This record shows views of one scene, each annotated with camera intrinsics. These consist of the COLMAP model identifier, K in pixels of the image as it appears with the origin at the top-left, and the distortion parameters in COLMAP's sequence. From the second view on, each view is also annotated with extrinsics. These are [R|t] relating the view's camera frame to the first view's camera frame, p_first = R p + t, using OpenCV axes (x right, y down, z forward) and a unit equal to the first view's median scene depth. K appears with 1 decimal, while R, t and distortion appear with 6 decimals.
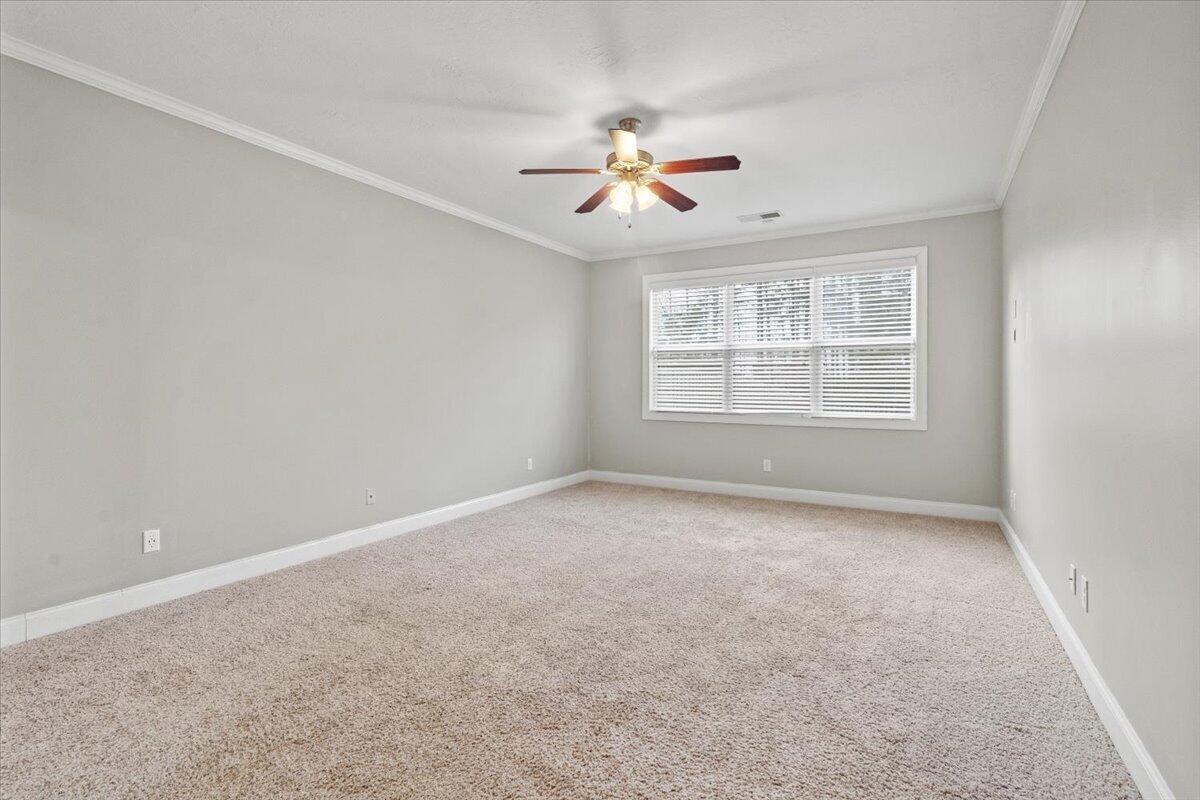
lens RADIAL K [[527.8, 0, 597.4], [0, 527.8, 392.1], [0, 0, 1]] dist [-0.004524, 0.001835]
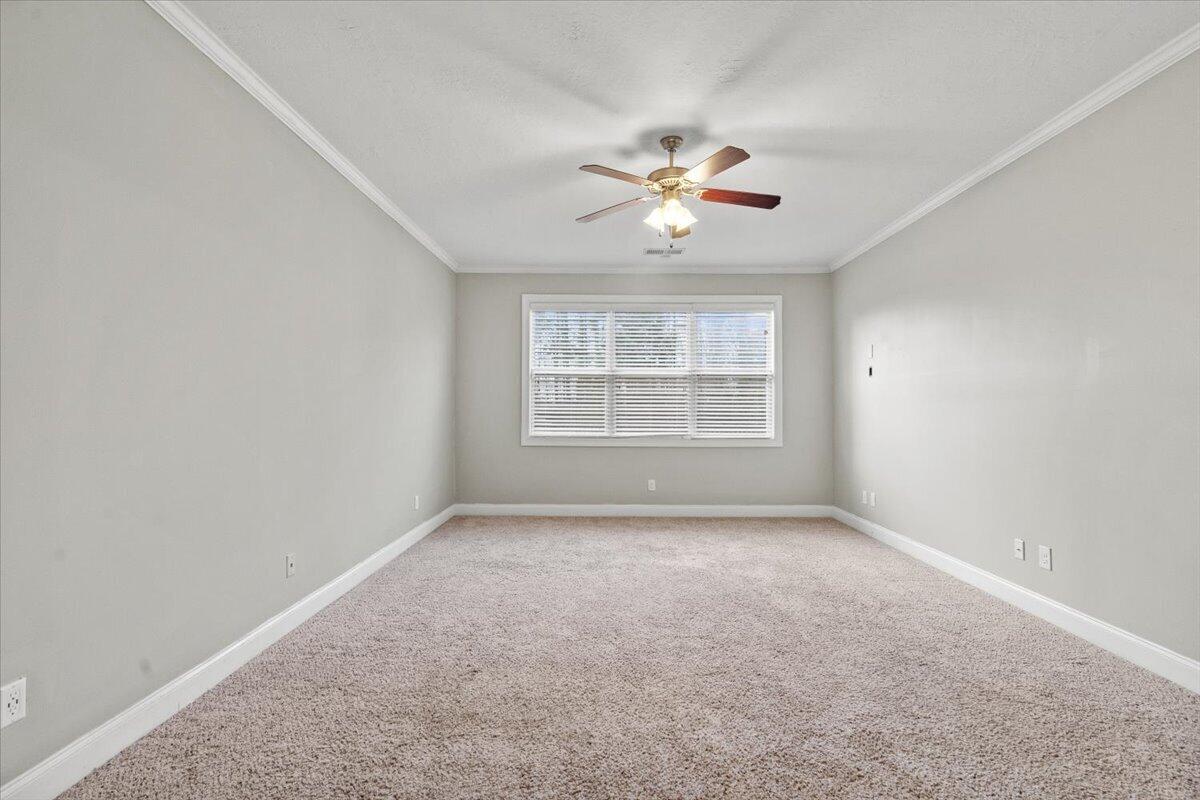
lens RADIAL K [[527.8, 0, 595.3], [0, 527.8, 407.0], [0, 0, 1]] dist [-0.004524, 0.001835]
pose [[0.877284, 0.002023, 0.479967, -0.424854], [0.006025, 0.999866, -0.015228, -0.003540], [-0.479934, 0.016251, 0.877154, 0.177652]]
